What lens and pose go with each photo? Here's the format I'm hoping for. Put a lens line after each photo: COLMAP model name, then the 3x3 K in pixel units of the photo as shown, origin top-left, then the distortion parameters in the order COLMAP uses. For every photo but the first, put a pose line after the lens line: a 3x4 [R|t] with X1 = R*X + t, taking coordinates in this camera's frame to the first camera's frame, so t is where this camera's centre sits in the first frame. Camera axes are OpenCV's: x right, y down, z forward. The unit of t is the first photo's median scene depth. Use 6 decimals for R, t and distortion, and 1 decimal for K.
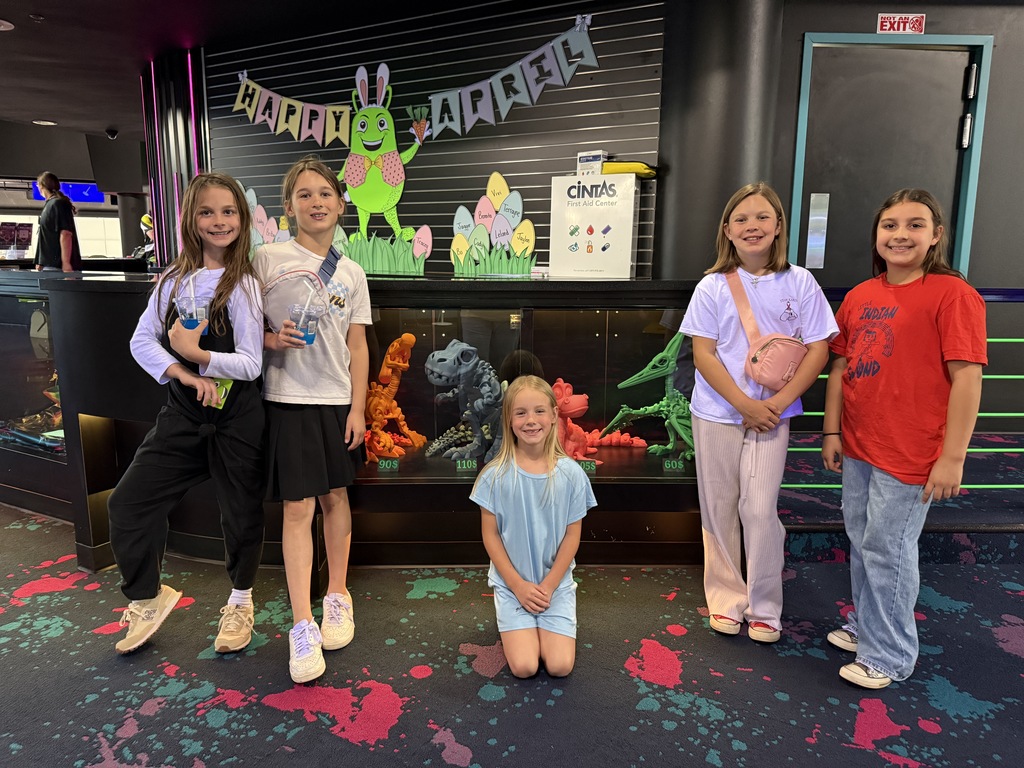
lens RADIAL K [[727.6, 0, 512.0], [0, 727.6, 384.0], [0, 0, 1]] dist [0.075025, -0.118834]
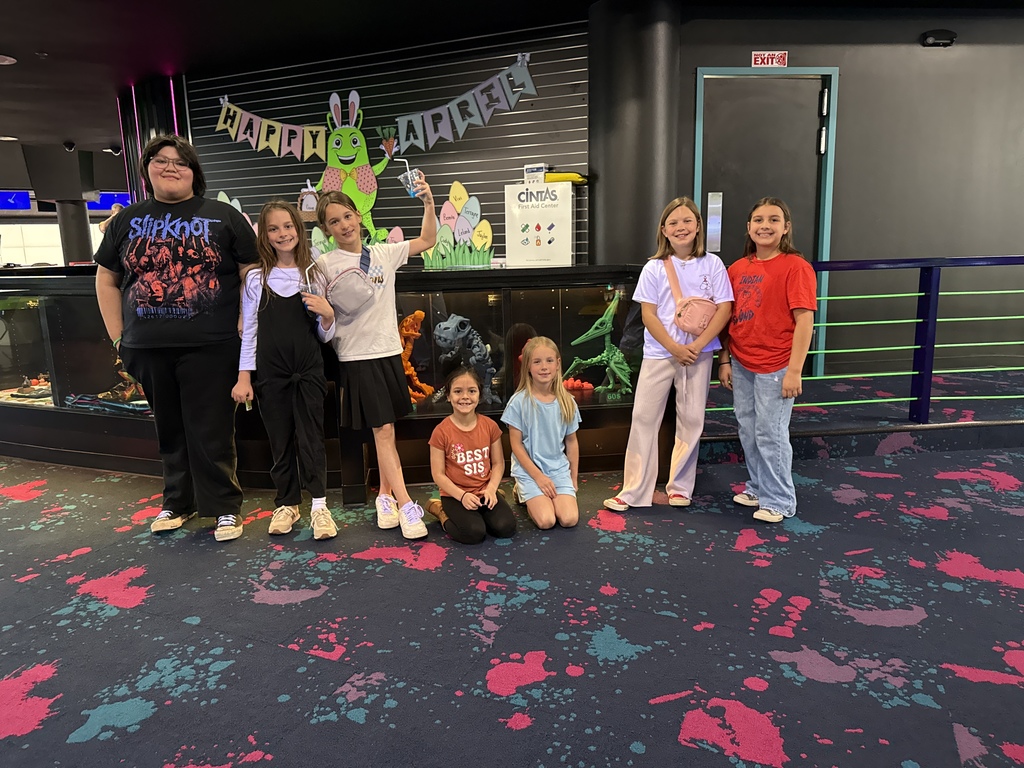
lens RADIAL K [[727.6, 0, 512.0], [0, 727.6, 384.0], [0, 0, 1]] dist [0.075025, -0.118834]
pose [[0.994752, -0.052027, 0.088096, -0.059339], [0.050996, 0.998602, 0.013920, 0.035915], [-0.088697, -0.009354, 0.996015, -0.234479]]
